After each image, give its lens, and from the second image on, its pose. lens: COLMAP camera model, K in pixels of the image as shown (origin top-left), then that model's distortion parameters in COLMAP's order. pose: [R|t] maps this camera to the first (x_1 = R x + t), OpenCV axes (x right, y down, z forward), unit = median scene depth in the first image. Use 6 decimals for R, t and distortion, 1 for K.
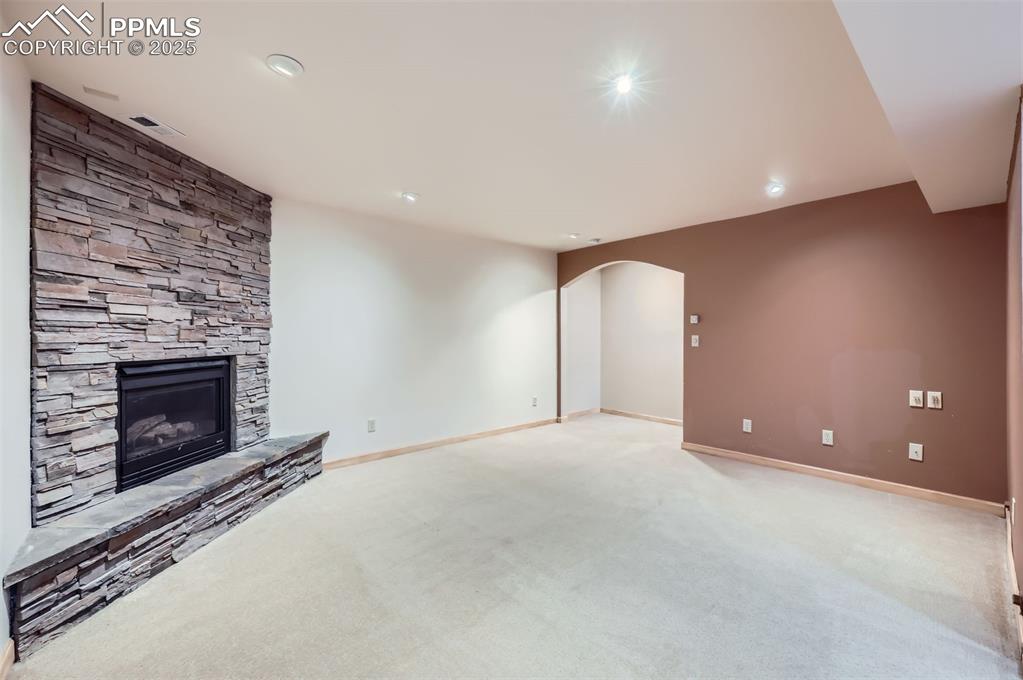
lens RADIAL K [[418.9, 0, 515.8], [0, 418.9, 334.7], [0, 0, 1]] dist [-0.000991, 0.000009]
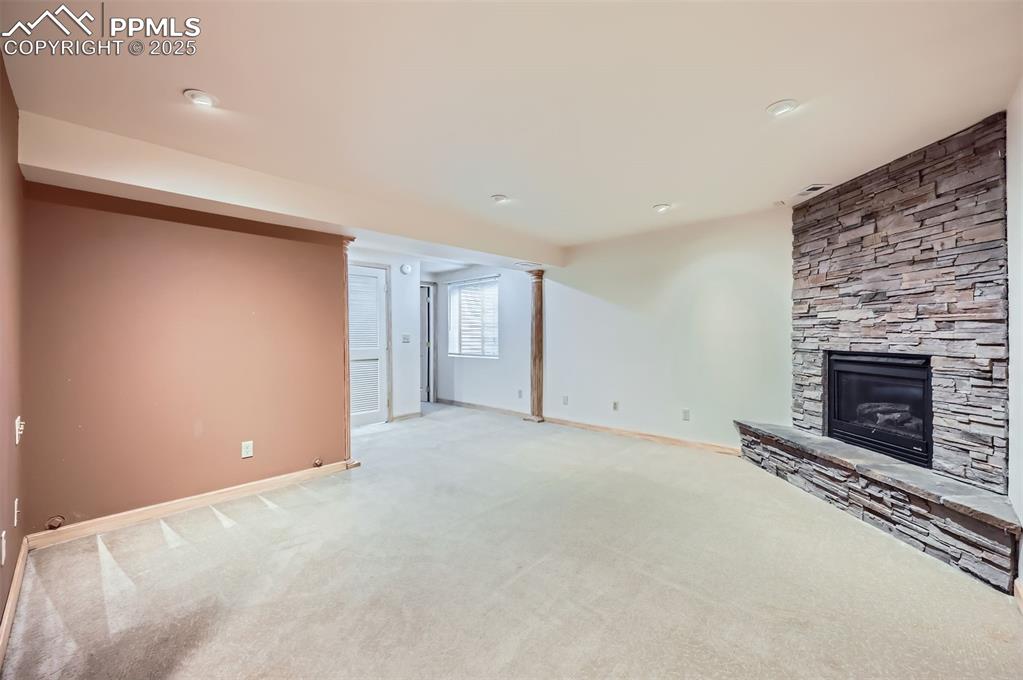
lens RADIAL K [[418.9, 0, 515.8], [0, 418.9, 334.7], [0, 0, 1]] dist [-0.000991, 0.000009]
pose [[-0.995492, 0.004370, -0.094744, 0.262749], [0.004514, 0.999989, -0.001303, 0.005857], [0.094737, -0.001725, -0.995501, 2.010039]]
